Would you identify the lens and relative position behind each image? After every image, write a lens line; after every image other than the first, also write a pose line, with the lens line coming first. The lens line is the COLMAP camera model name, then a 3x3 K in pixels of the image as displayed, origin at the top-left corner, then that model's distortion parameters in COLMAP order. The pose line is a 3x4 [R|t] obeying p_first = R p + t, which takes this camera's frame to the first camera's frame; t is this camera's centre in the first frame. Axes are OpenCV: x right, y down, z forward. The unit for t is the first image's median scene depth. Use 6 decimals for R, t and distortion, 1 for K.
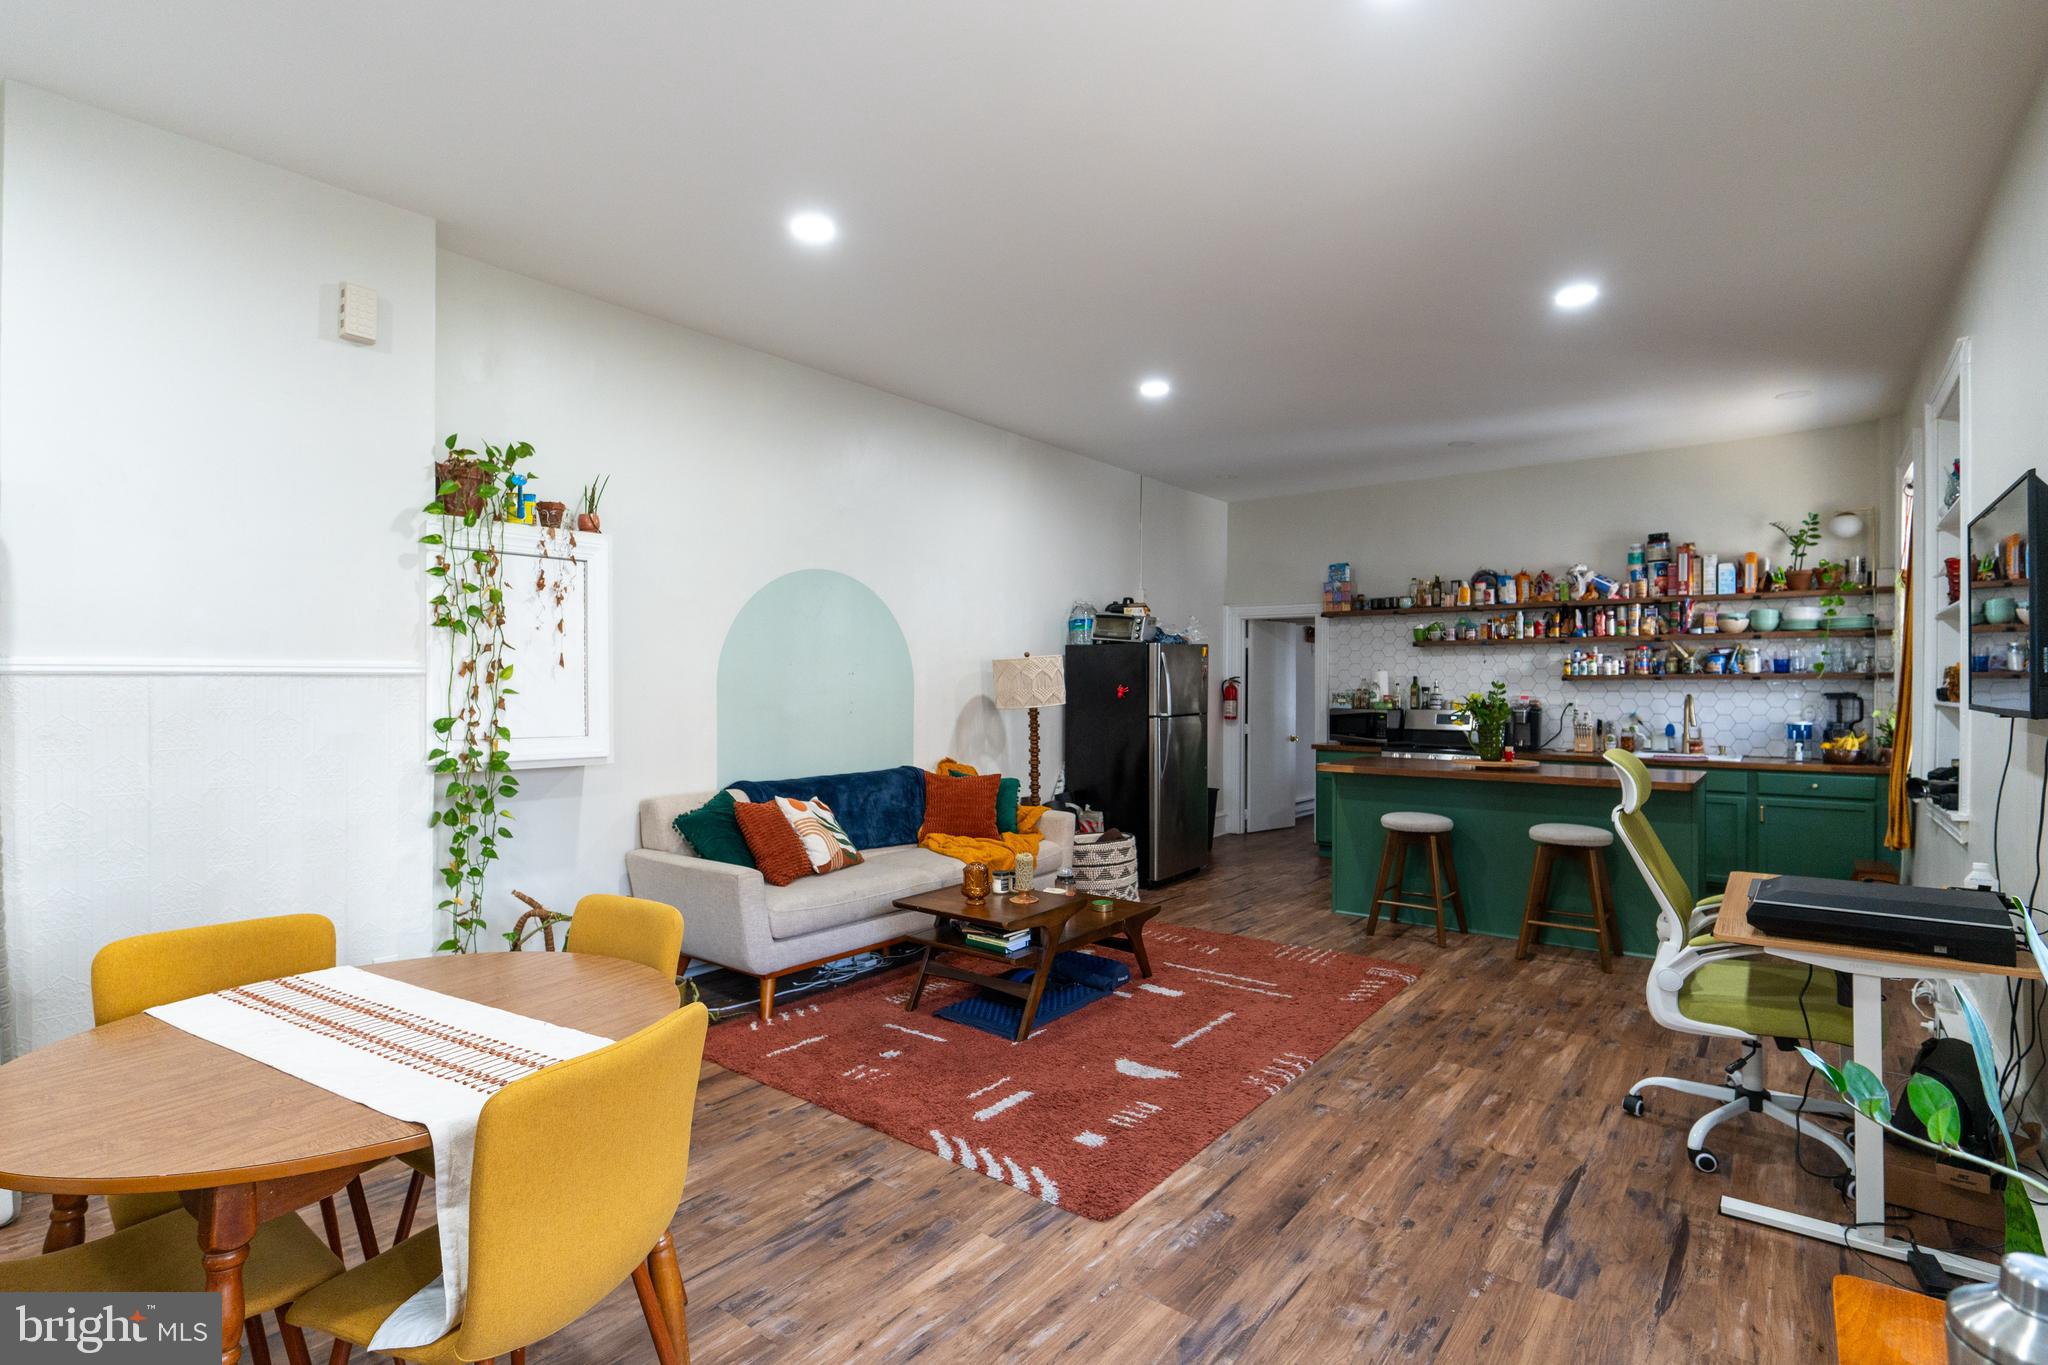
lens RADIAL K [[971.3, 0, 1029.1], [0, 971.3, 681.7], [0, 0, 1]] dist [-0.004760, 0.000121]
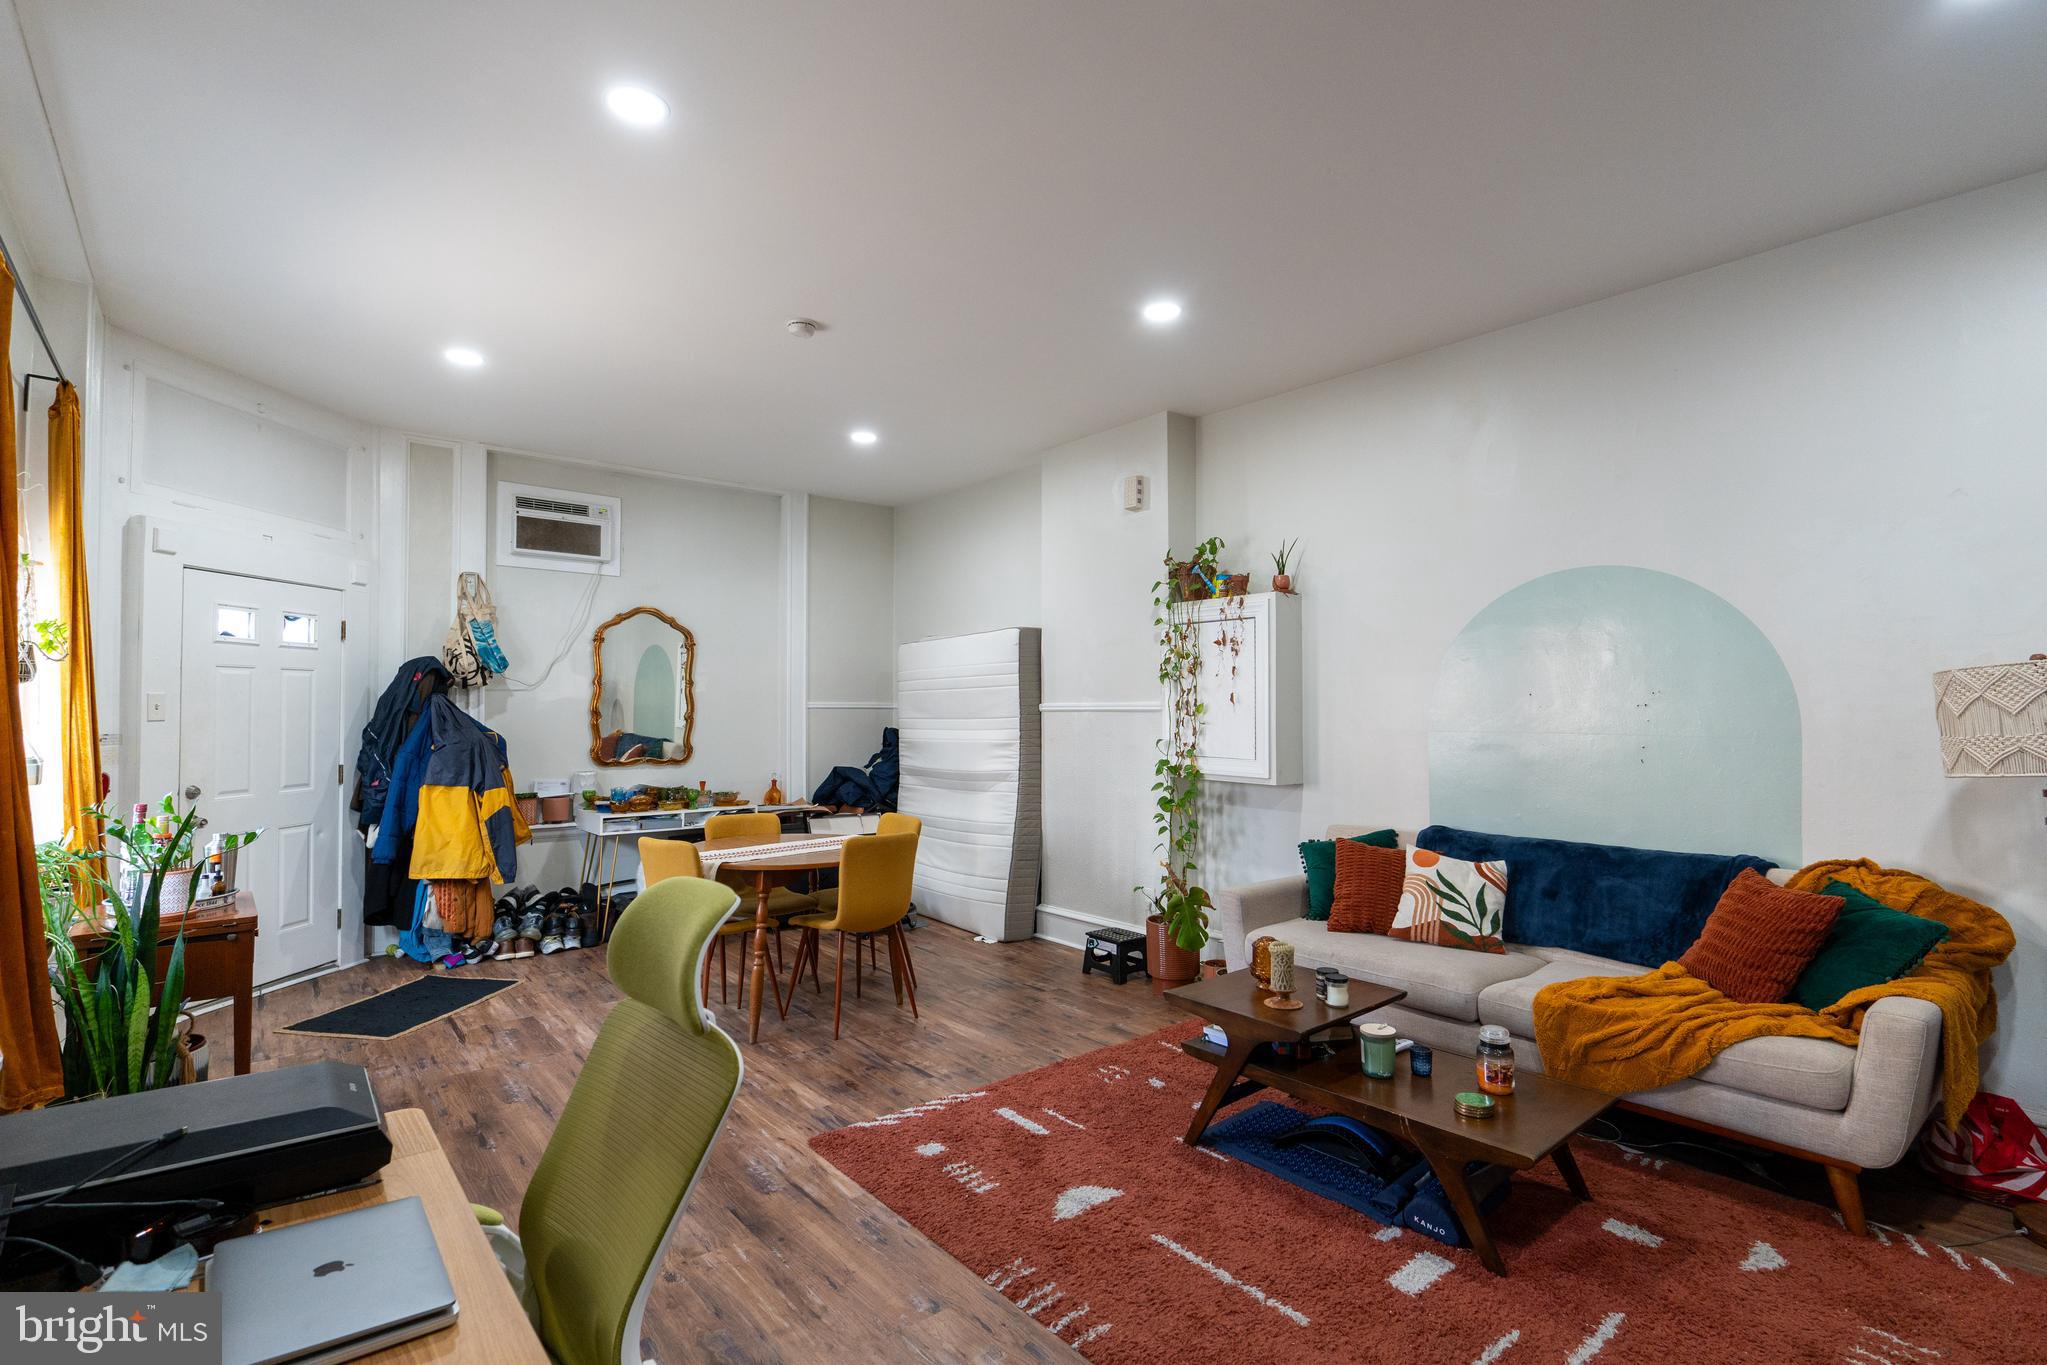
lens RADIAL K [[965.5, 0, 1020.2], [0, 965.5, 680.3], [0, 0, 1]] dist [-0.005773, 0.000195]
pose [[-0.214050, -0.027106, -0.976447, 0.681077], [0.003087, 0.999591, -0.028426, -0.008569], [0.976818, -0.009099, -0.213879, 0.827618]]
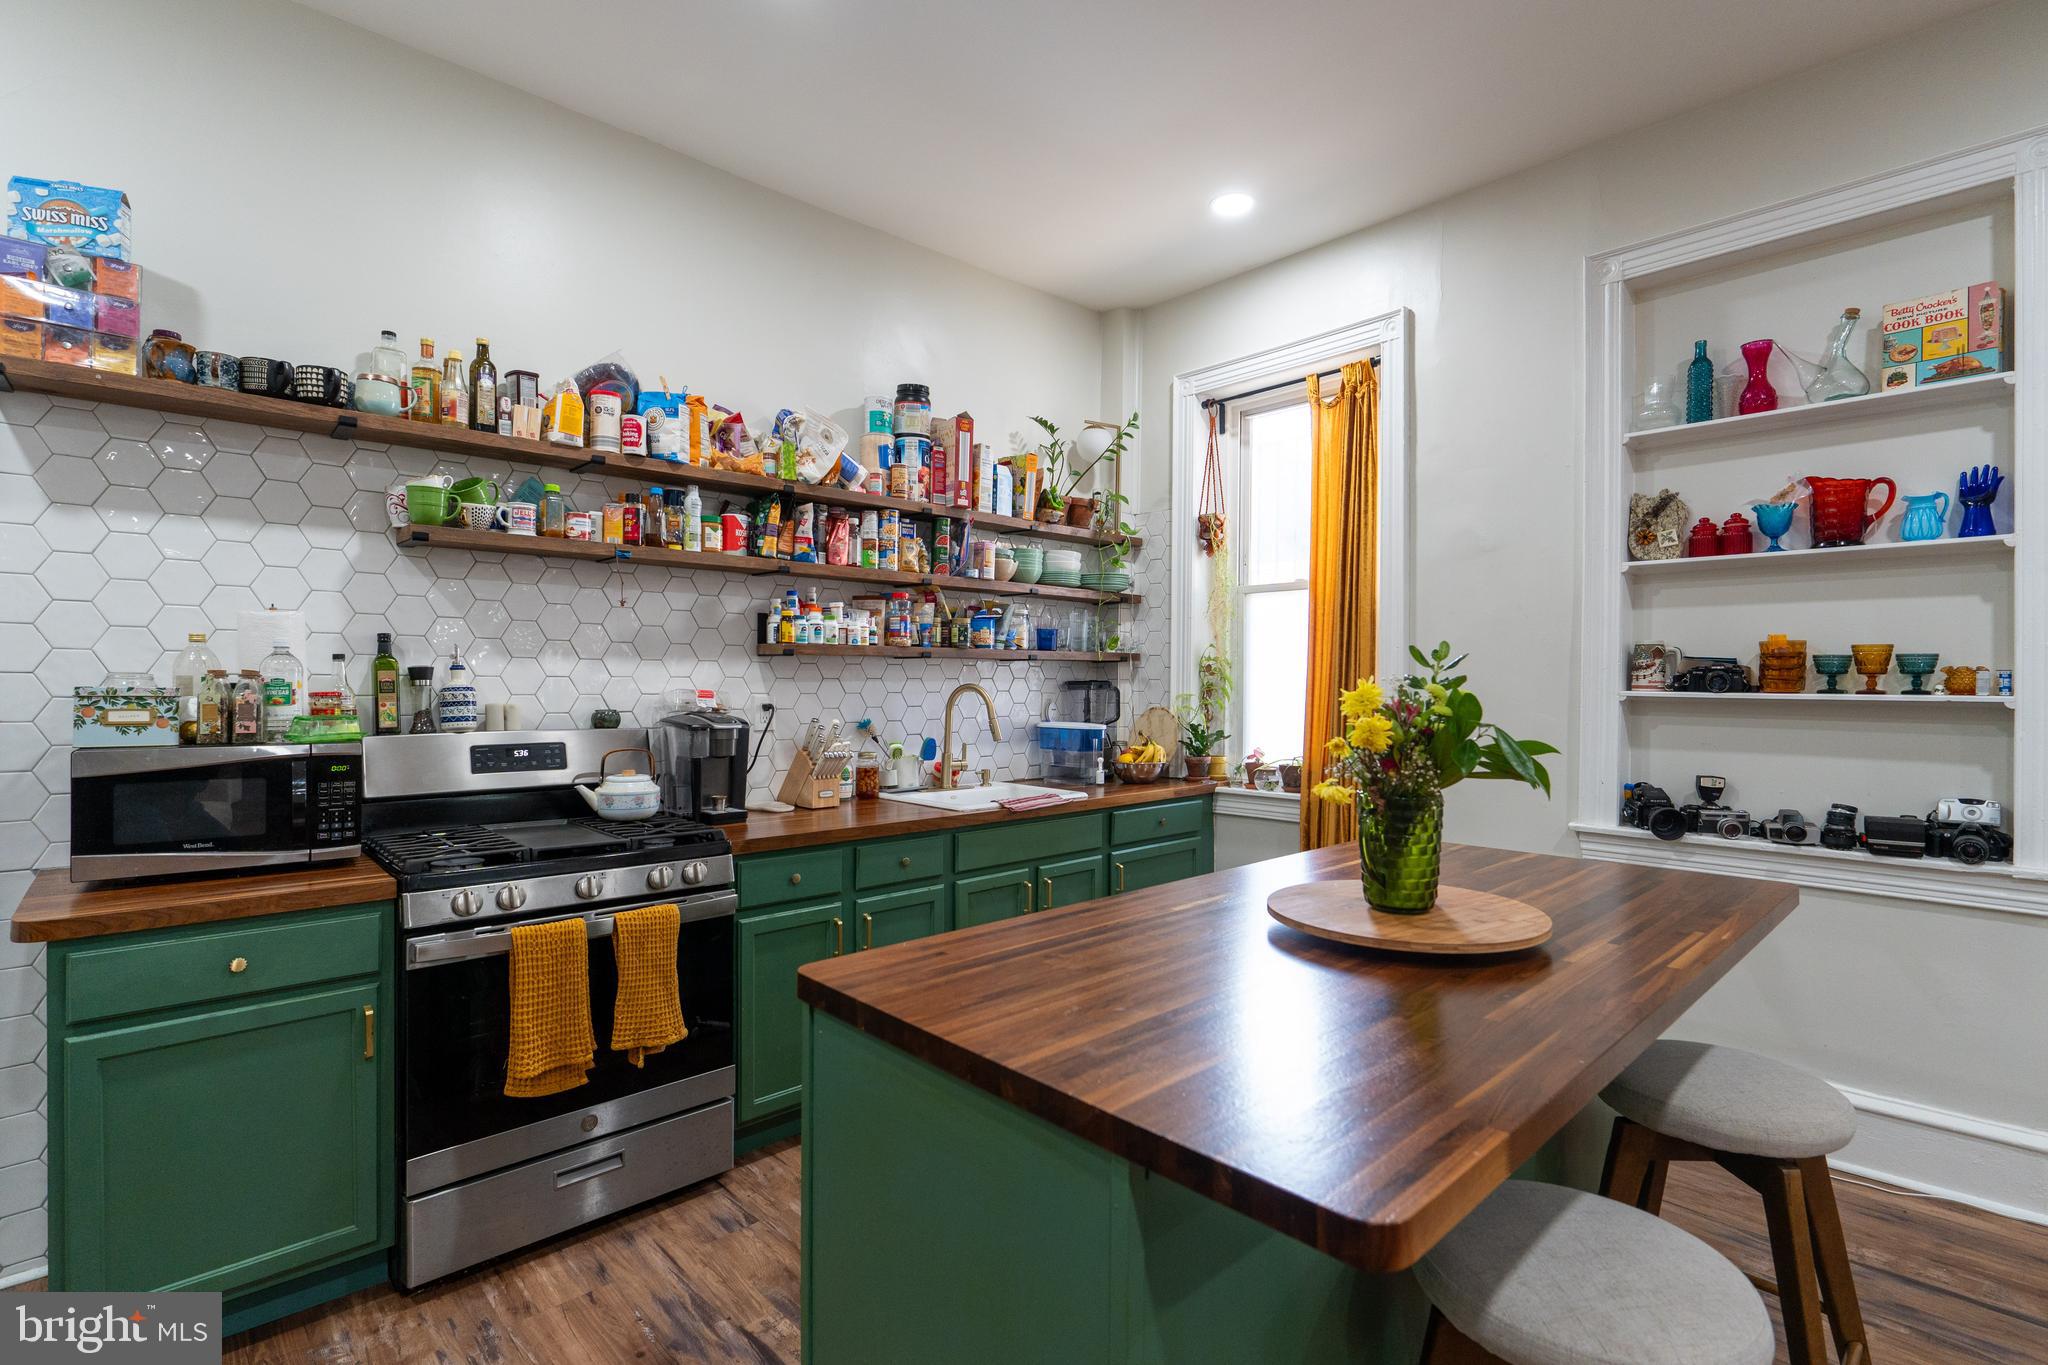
lens RADIAL K [[955.3, 0, 1024.0], [0, 955.3, 682.5], [0, 0, 1]] dist [-0.004667, 0.000098]
pose [[0.154888, -0.003321, 0.987927, 0.193259], [-0.008086, 0.999957, 0.004630, 0.013089], [-0.987899, -0.008705, 0.154854, 1.255714]]
